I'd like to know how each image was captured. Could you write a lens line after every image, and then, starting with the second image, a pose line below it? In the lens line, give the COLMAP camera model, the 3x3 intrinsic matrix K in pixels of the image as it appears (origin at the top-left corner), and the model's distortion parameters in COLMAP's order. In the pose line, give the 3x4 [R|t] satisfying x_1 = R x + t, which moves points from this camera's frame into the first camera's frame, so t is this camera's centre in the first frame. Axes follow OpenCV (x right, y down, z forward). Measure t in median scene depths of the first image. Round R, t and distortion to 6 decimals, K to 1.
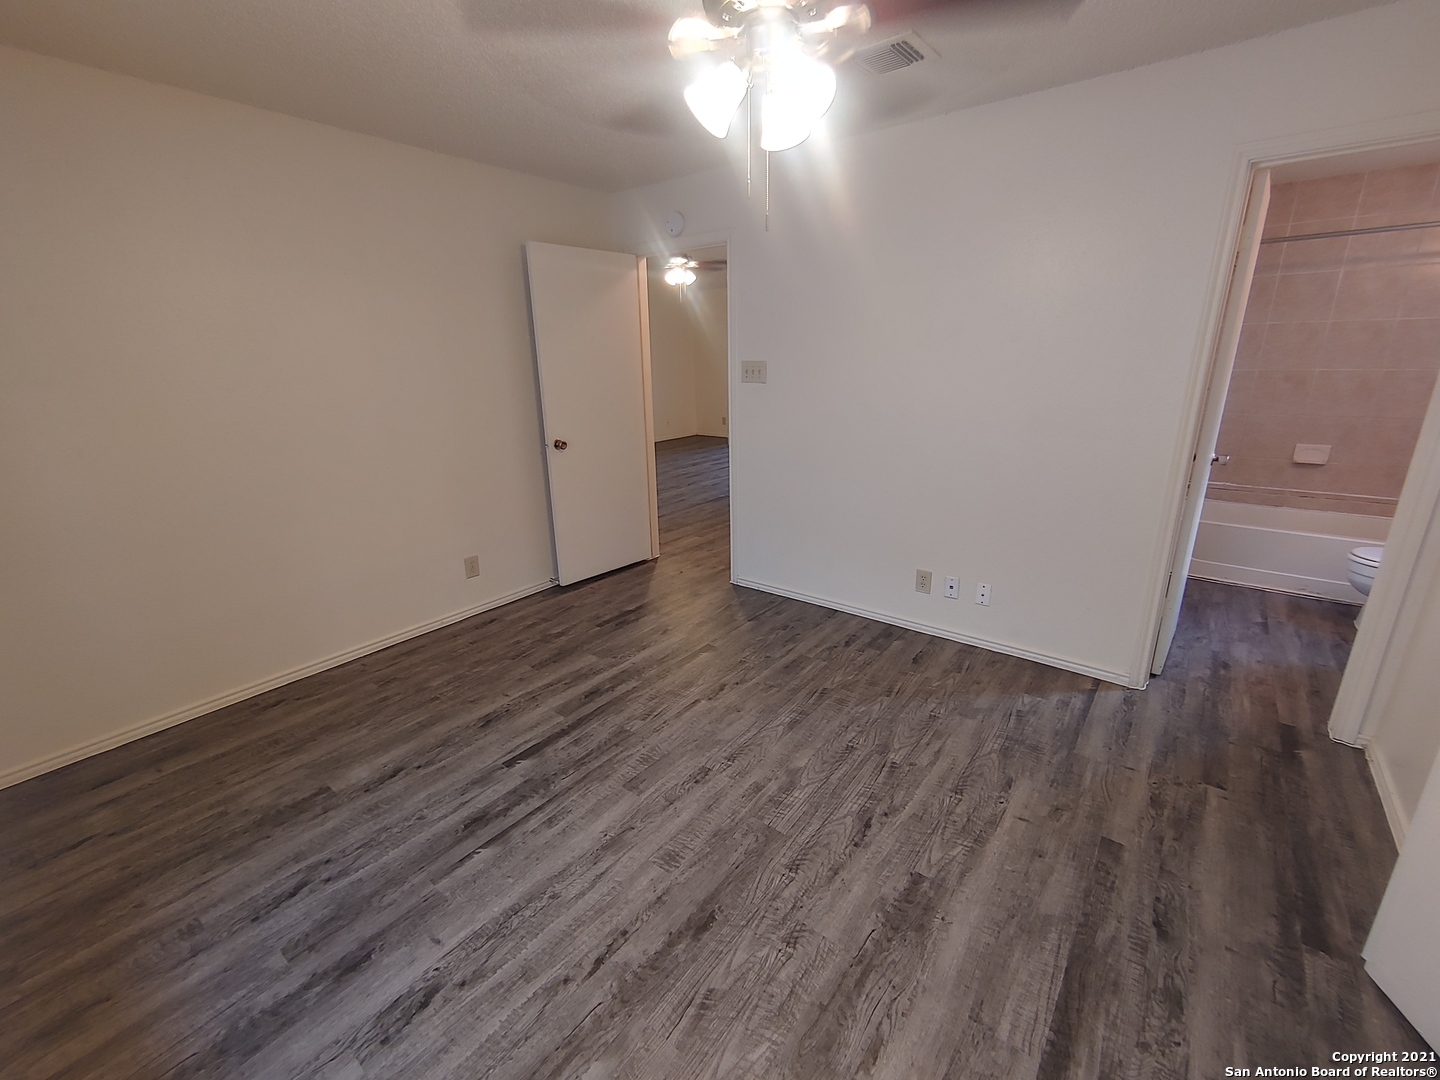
lens RADIAL K [[612.3, 0, 720.0], [0, 612.3, 540.0], [0, 0, 1]] dist [0.002526, 0.000712]
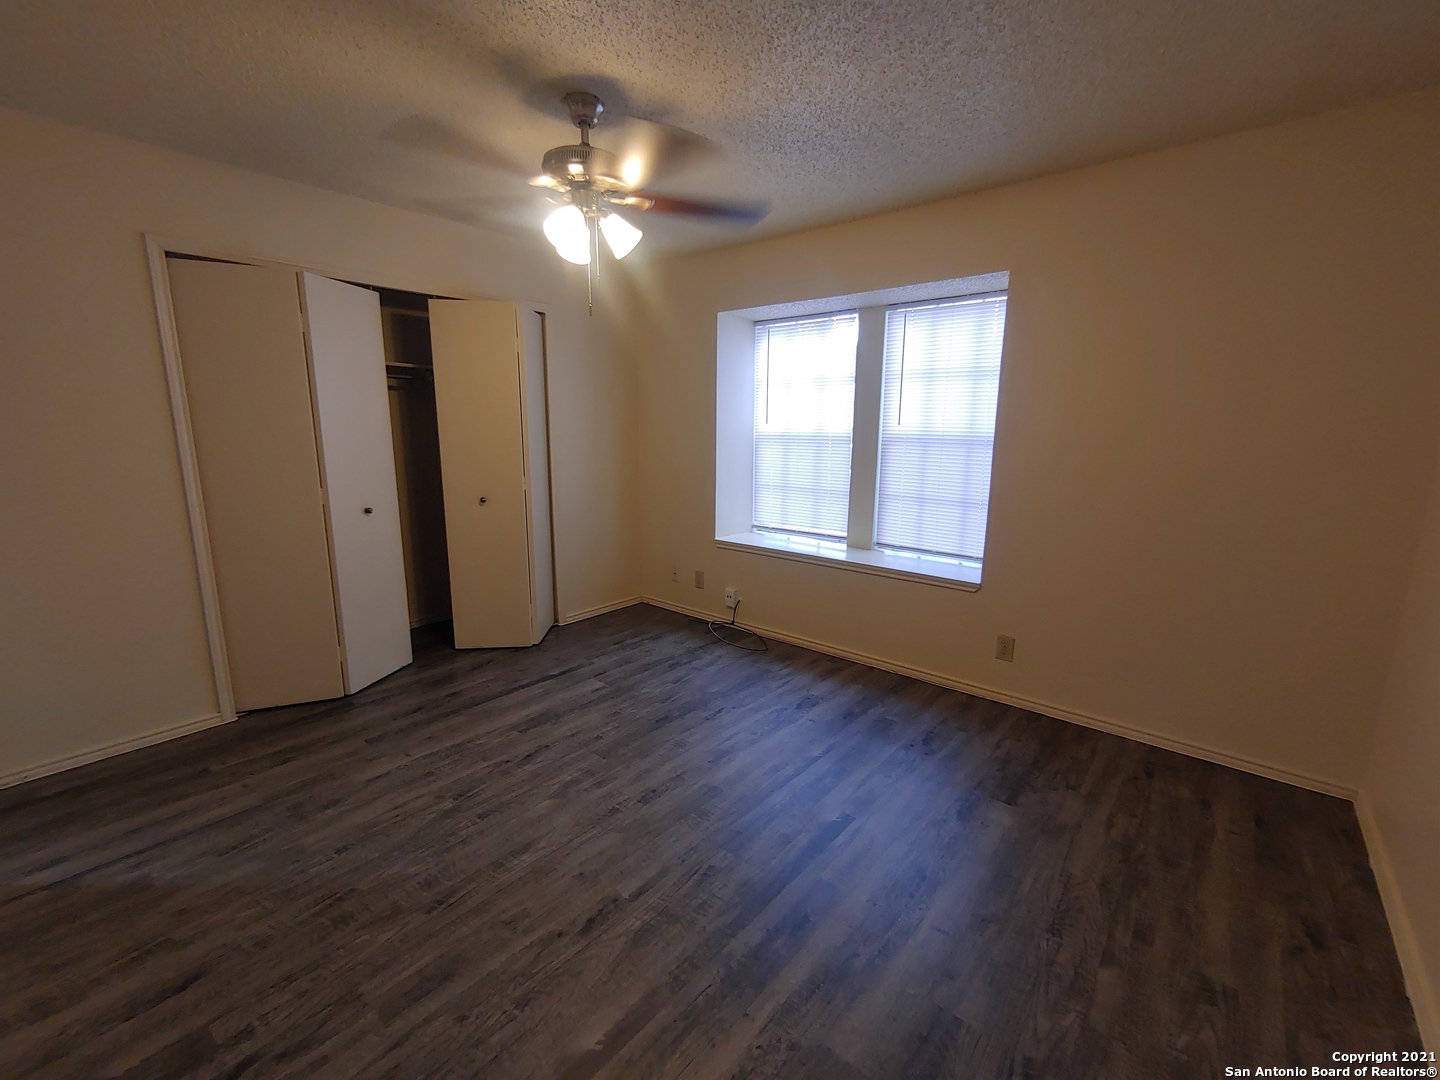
lens RADIAL K [[612.3, 0, 720.0], [0, 612.3, 540.0], [0, 0, 1]] dist [0.002526, 0.000712]
pose [[-0.999294, 0.005310, 0.037180, -0.187625], [0.022173, 0.882433, 0.469916, -0.469735], [-0.030314, 0.470409, -0.881928, 1.668057]]
